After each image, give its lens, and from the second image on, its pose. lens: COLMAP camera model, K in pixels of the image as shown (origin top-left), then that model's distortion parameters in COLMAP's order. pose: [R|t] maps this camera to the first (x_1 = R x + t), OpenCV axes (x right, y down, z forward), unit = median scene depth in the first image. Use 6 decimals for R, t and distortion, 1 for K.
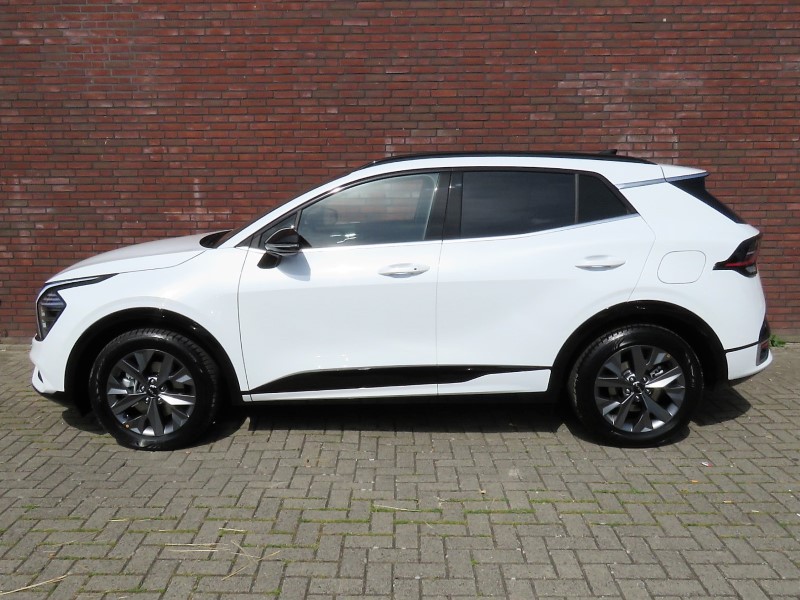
lens RADIAL K [[701.4, 0, 400.0], [0, 701.4, 300.0], [0, 0, 1]] dist [0.007733, 0.008702]
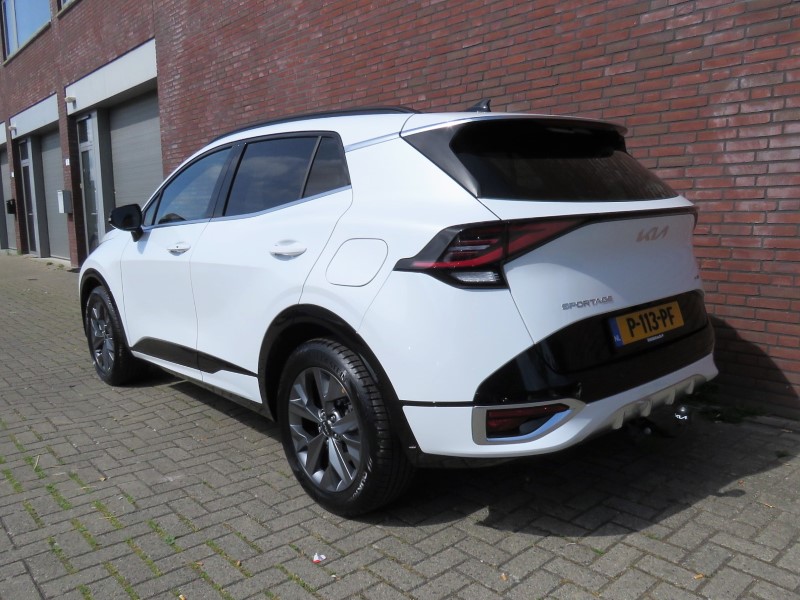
lens RADIAL K [[642.3, 0, 400.4], [0, 642.3, 307.2], [0, 0, 1]] dist [0.006113, -0.003901]
pose [[0.671497, 0.112495, -0.732418, 0.841948], [-0.111856, 0.992471, 0.049886, -0.037908], [0.732516, 0.048427, 0.679025, 0.590062]]
